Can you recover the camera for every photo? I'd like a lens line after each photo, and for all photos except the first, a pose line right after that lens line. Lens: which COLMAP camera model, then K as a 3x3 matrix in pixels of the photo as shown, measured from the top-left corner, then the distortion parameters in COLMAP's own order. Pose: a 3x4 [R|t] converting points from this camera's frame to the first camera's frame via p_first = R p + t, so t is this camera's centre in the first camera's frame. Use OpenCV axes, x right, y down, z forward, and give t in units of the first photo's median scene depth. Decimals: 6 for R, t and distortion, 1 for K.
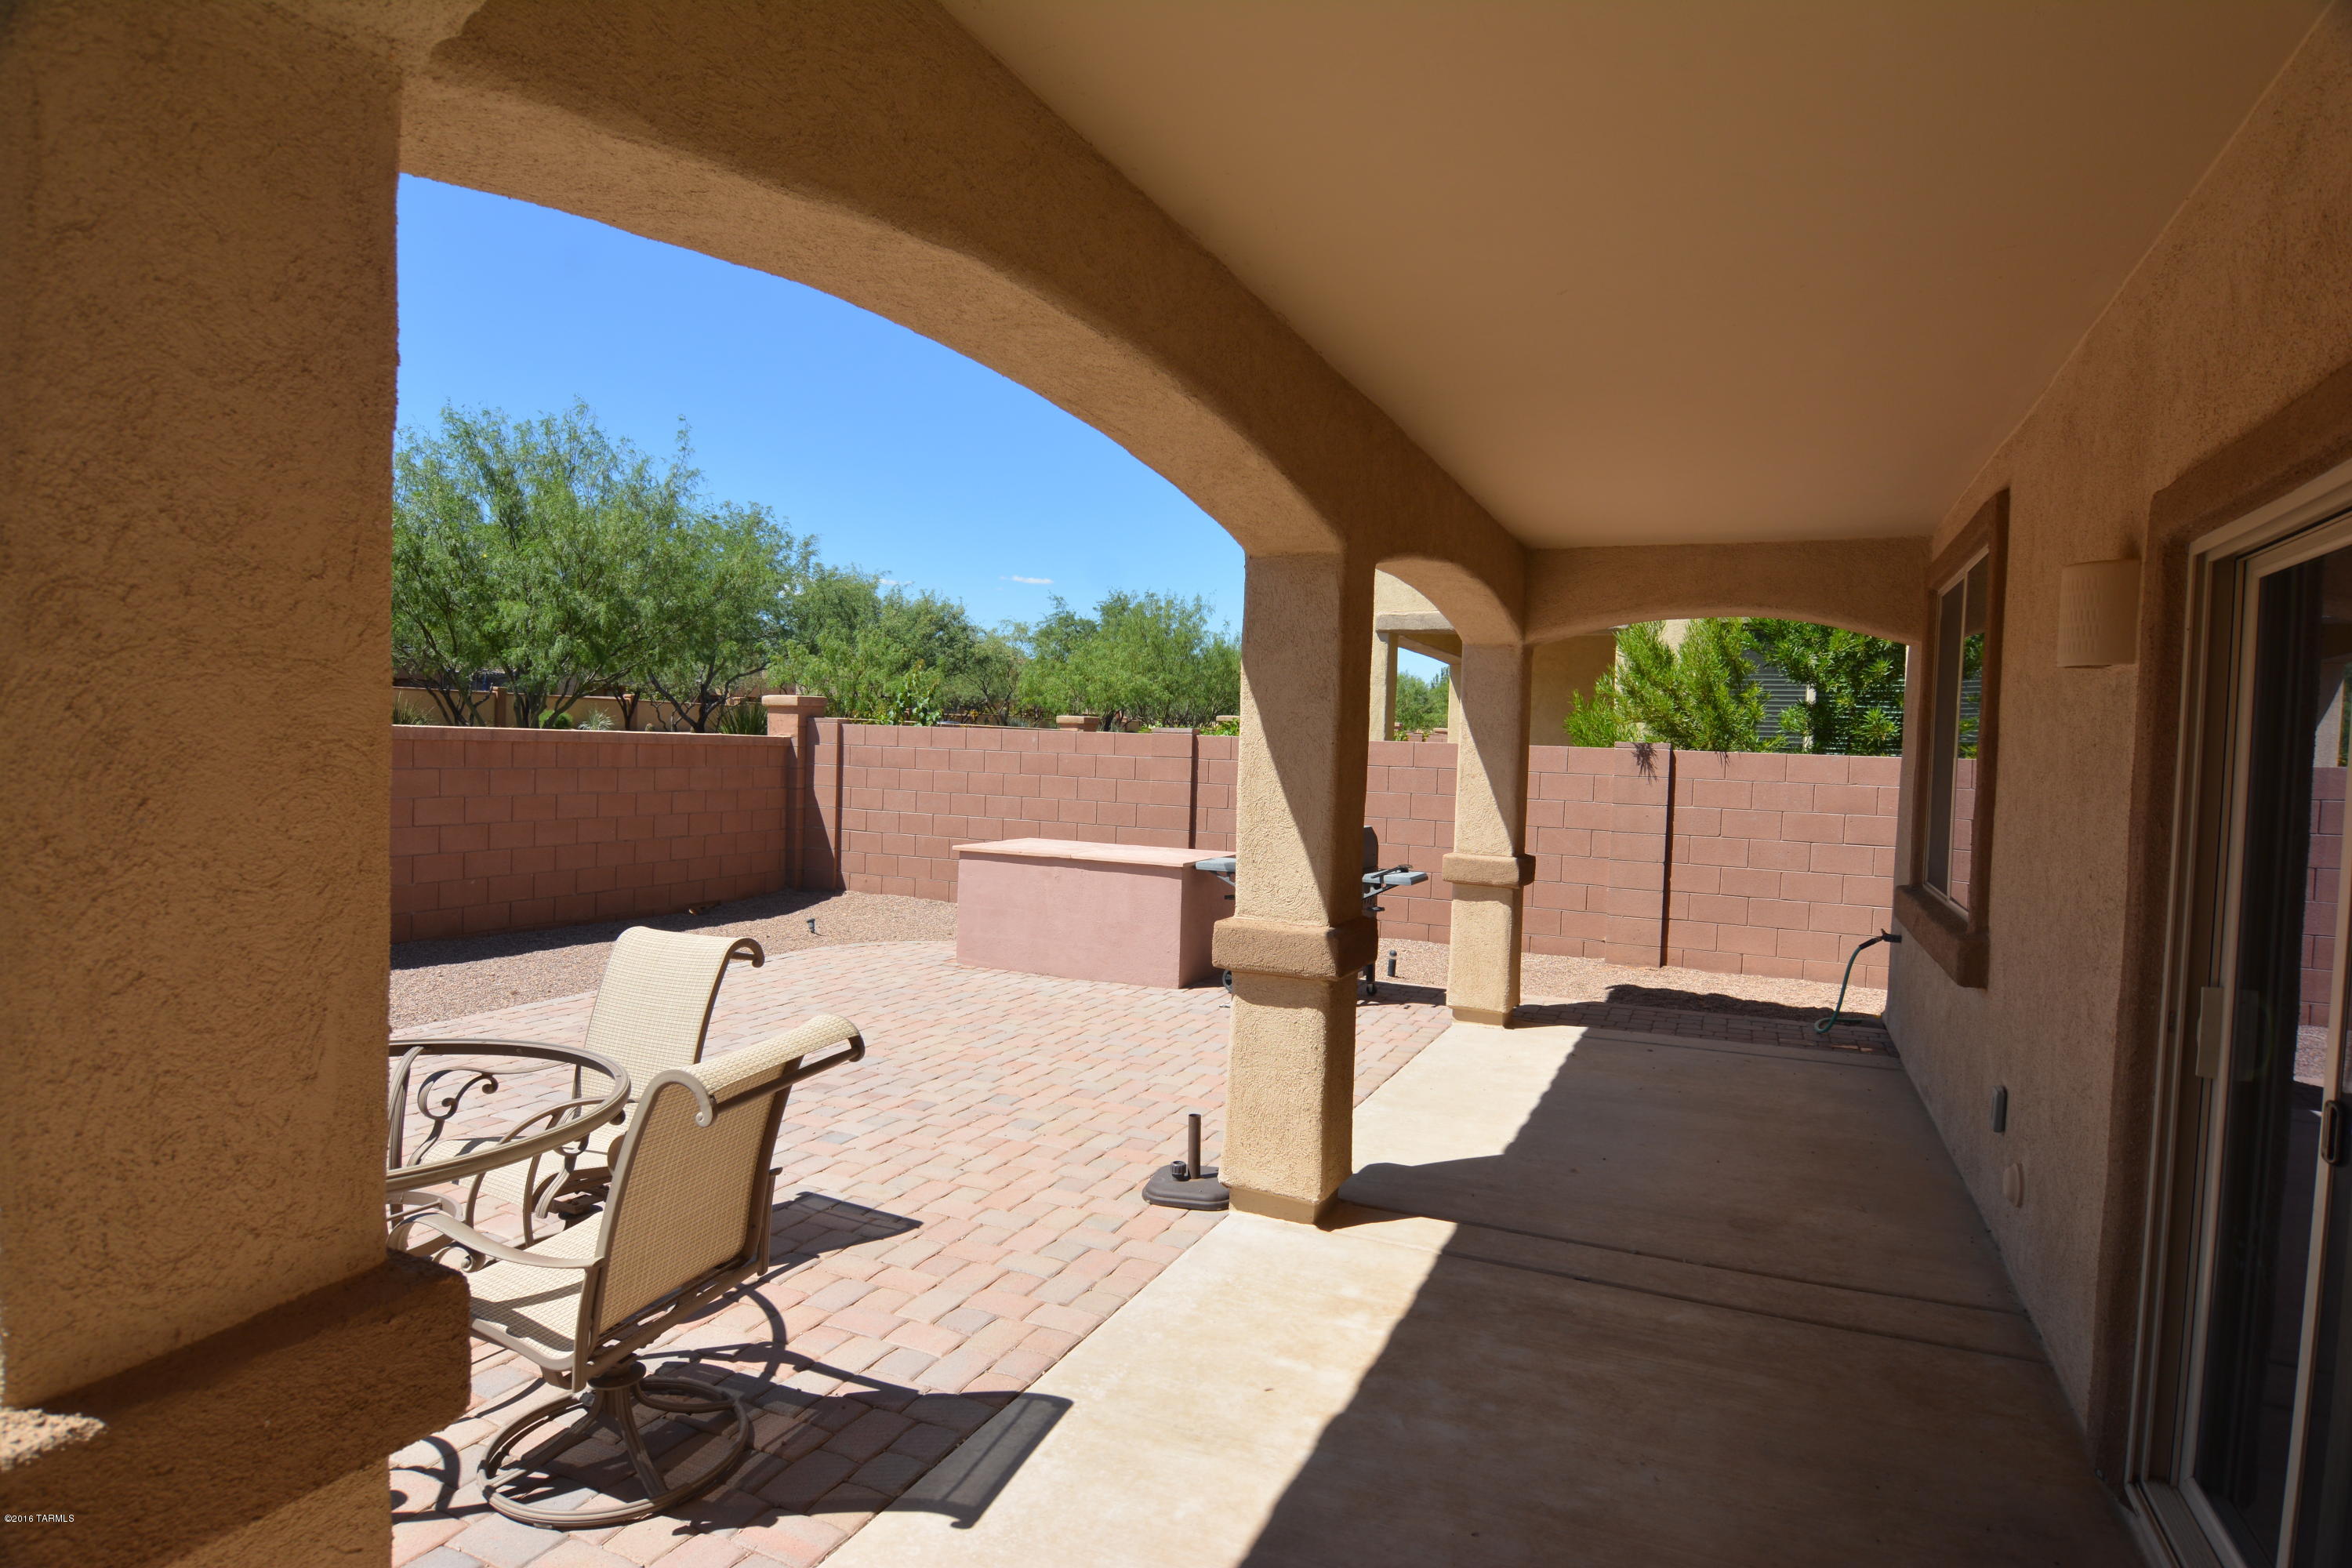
lens RADIAL K [[1245.0, 0, 1171.2], [0, 1245.0, 771.2], [0, 0, 1]] dist [0.003924, 0.001643]
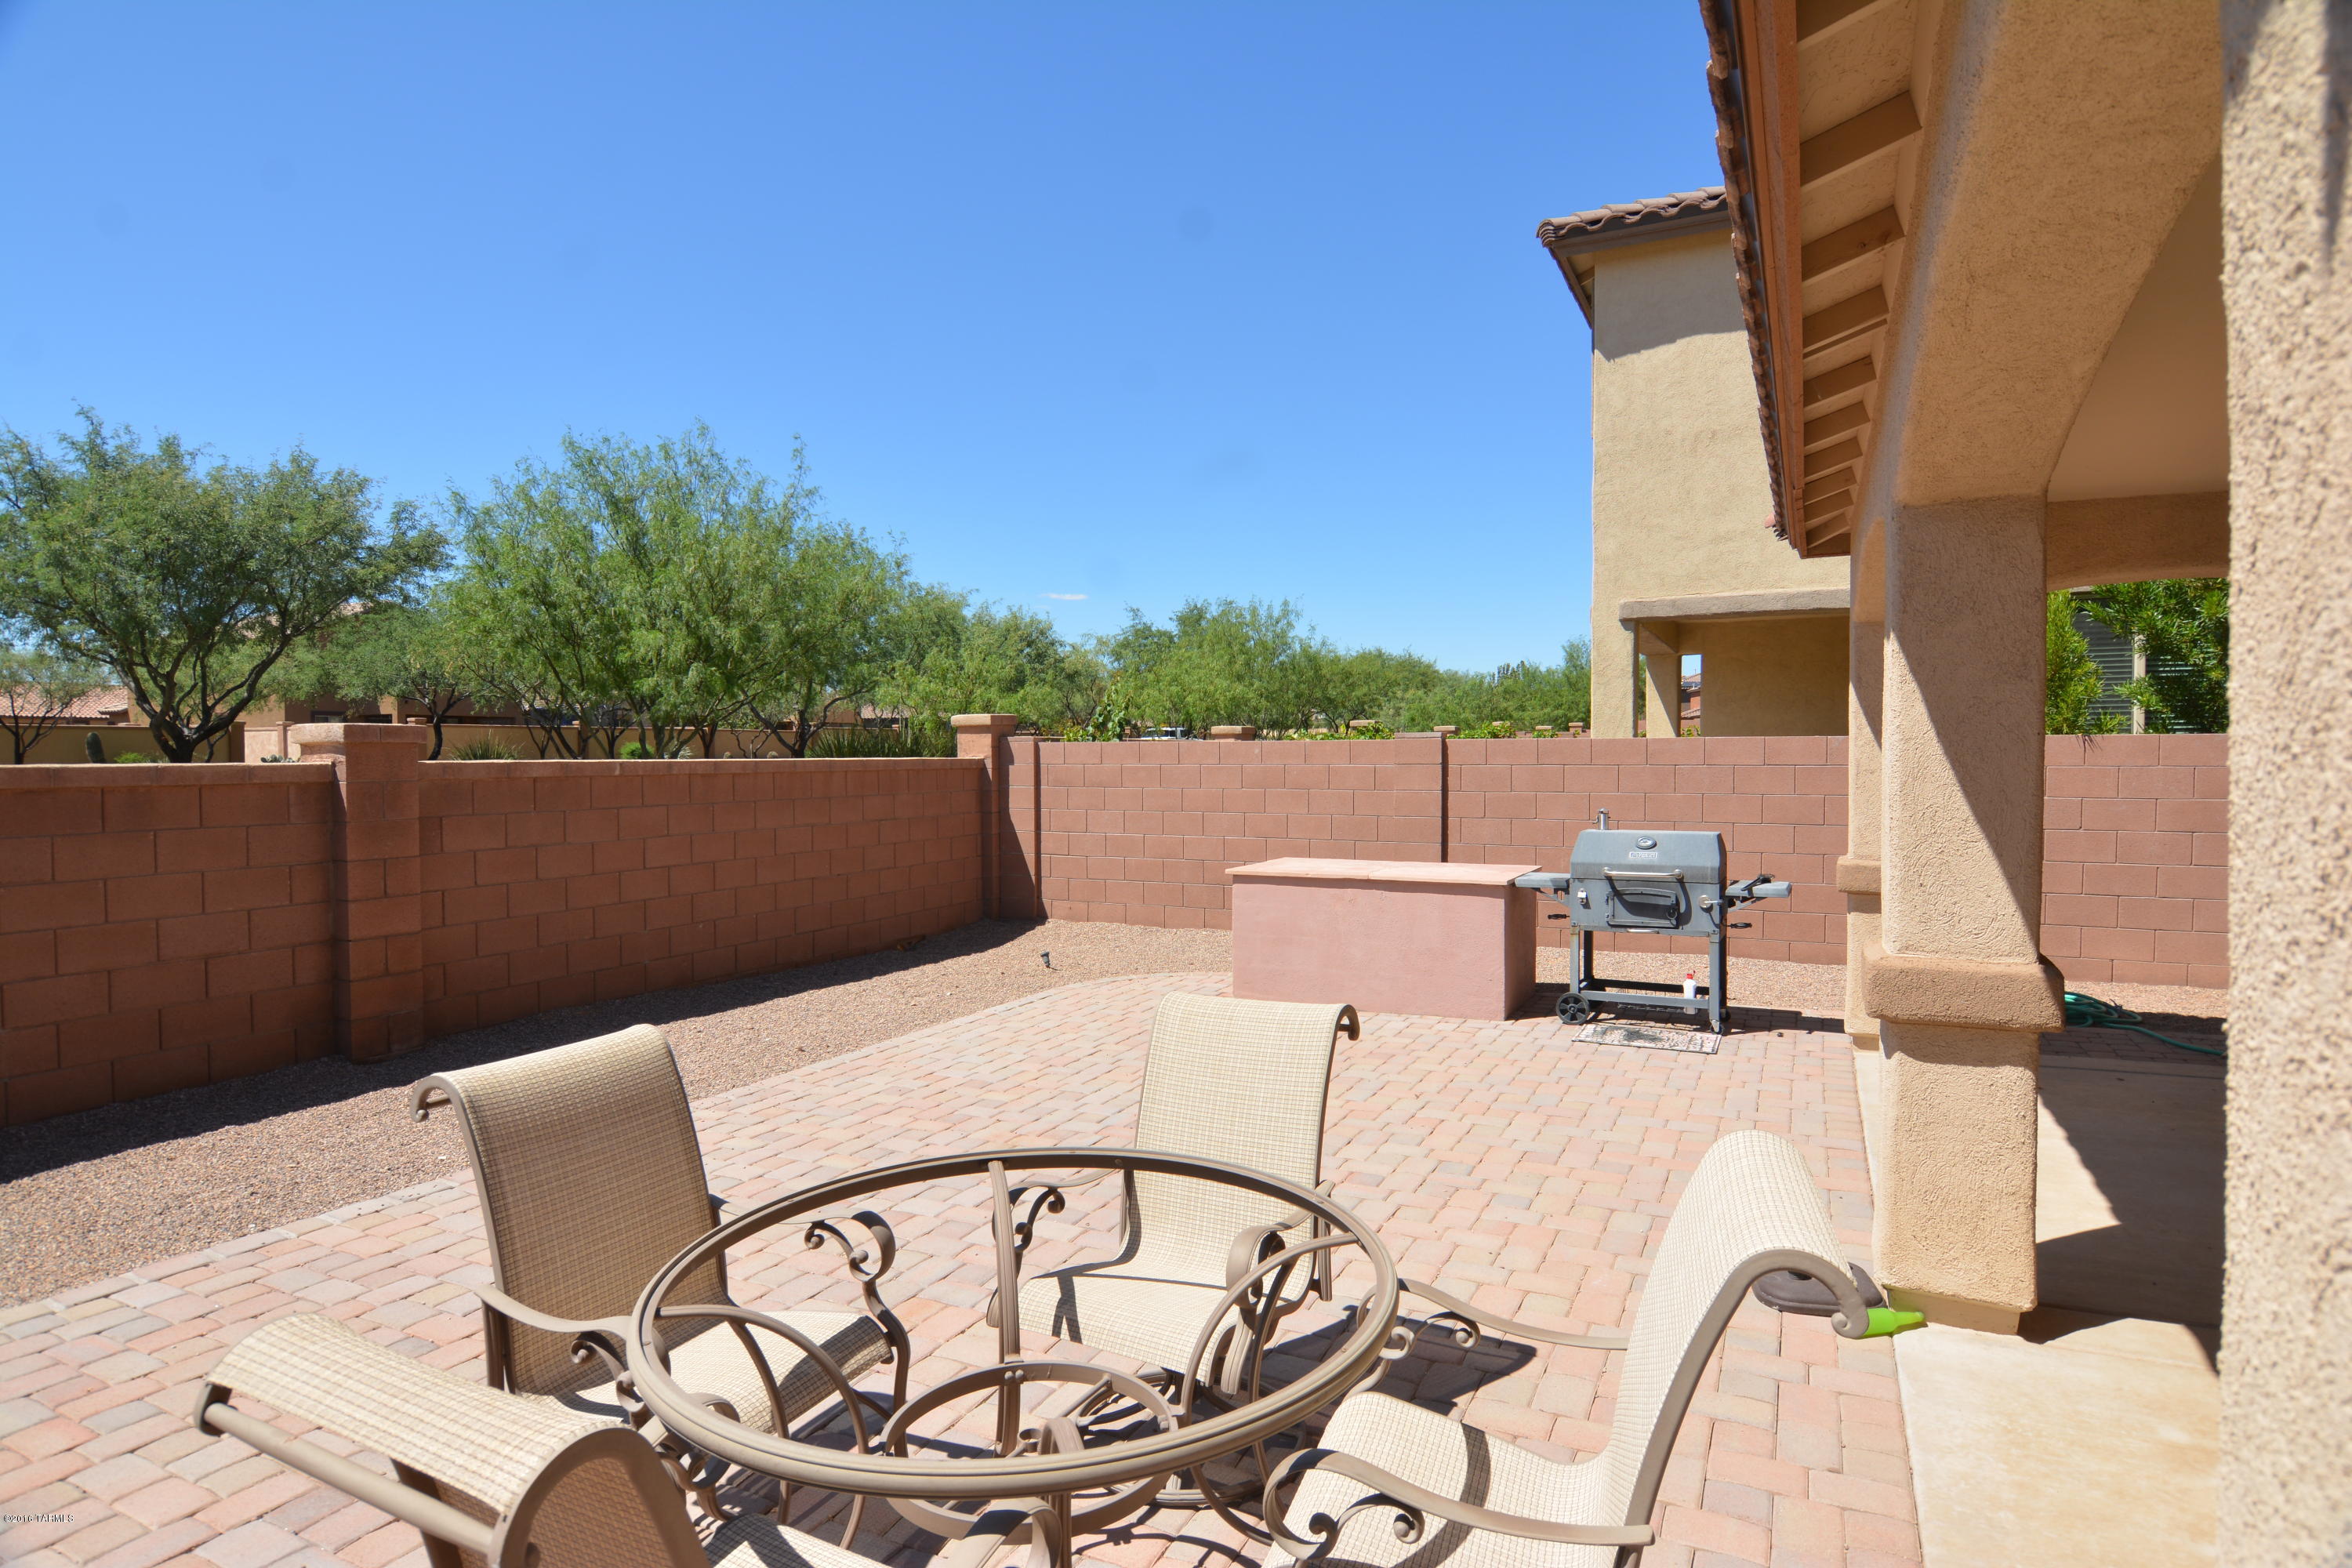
lens RADIAL K [[1241.7, 0, 1171.3], [0, 1241.7, 790.9], [0, 0, 1]] dist [-0.000418, -0.015965]
pose [[0.998750, -0.036551, -0.034102, -0.132200], [0.036793, 0.999302, 0.006482, -0.003605], [0.033841, -0.007729, 0.999397, 0.065735]]
